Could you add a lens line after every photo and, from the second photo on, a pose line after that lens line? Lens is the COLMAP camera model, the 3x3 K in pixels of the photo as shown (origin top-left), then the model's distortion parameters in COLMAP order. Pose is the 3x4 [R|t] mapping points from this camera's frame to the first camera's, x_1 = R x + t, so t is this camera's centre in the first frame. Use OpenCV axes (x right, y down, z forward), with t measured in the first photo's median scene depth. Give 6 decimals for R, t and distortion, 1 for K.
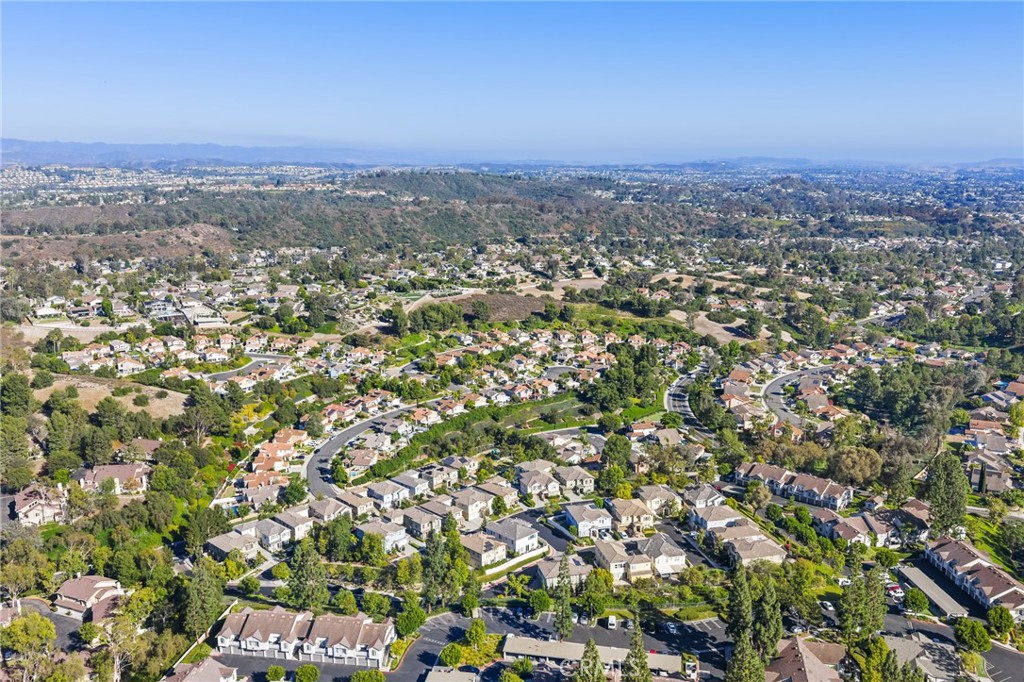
lens RADIAL K [[849.7, 0, 512.5], [0, 849.7, 341.2], [0, 0, 1]] dist [0.009795, -0.011179]
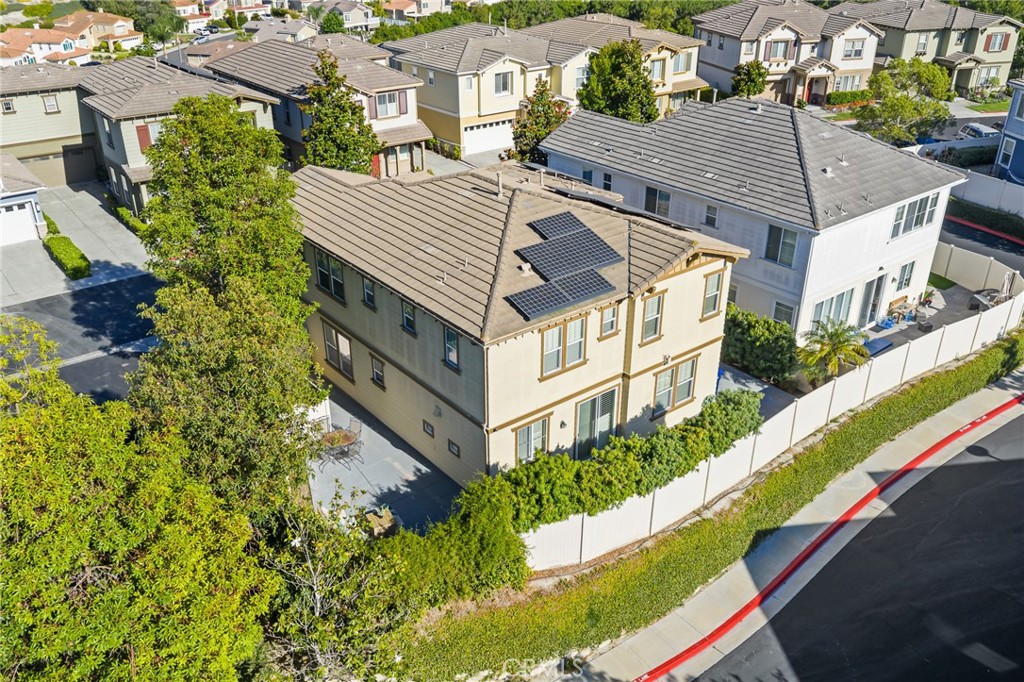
lens RADIAL K [[849.7, 0, 513.1], [0, 849.7, 340.2], [0, 0, 1]] dist [0.009795, -0.011179]
pose [[0.996537, 0.046211, -0.069123, -0.026748], [-0.025877, 0.962417, 0.270339, 0.222529], [0.079018, -0.267614, 0.960281, 0.899288]]
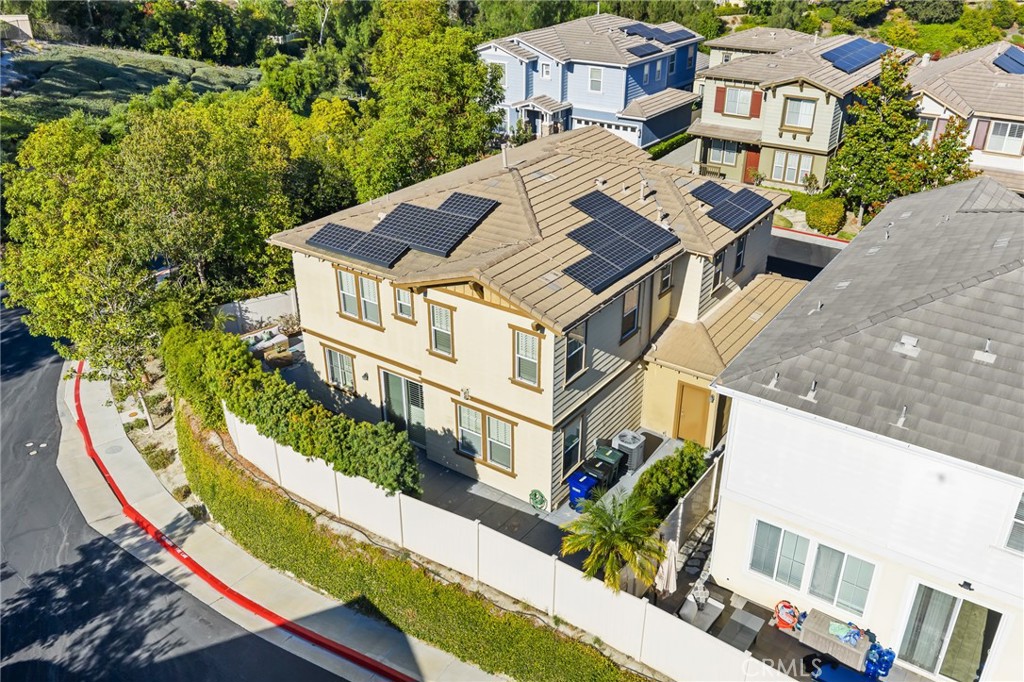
lens RADIAL K [[849.7, 0, 514.9], [0, 849.7, 343.3], [0, 0, 1]] dist [0.009795, -0.011179]
pose [[0.201514, 0.459602, -0.864962, 0.057236], [-0.195736, 0.884161, 0.424202, 0.209446], [0.959729, 0.083822, 0.268131, 0.977423]]
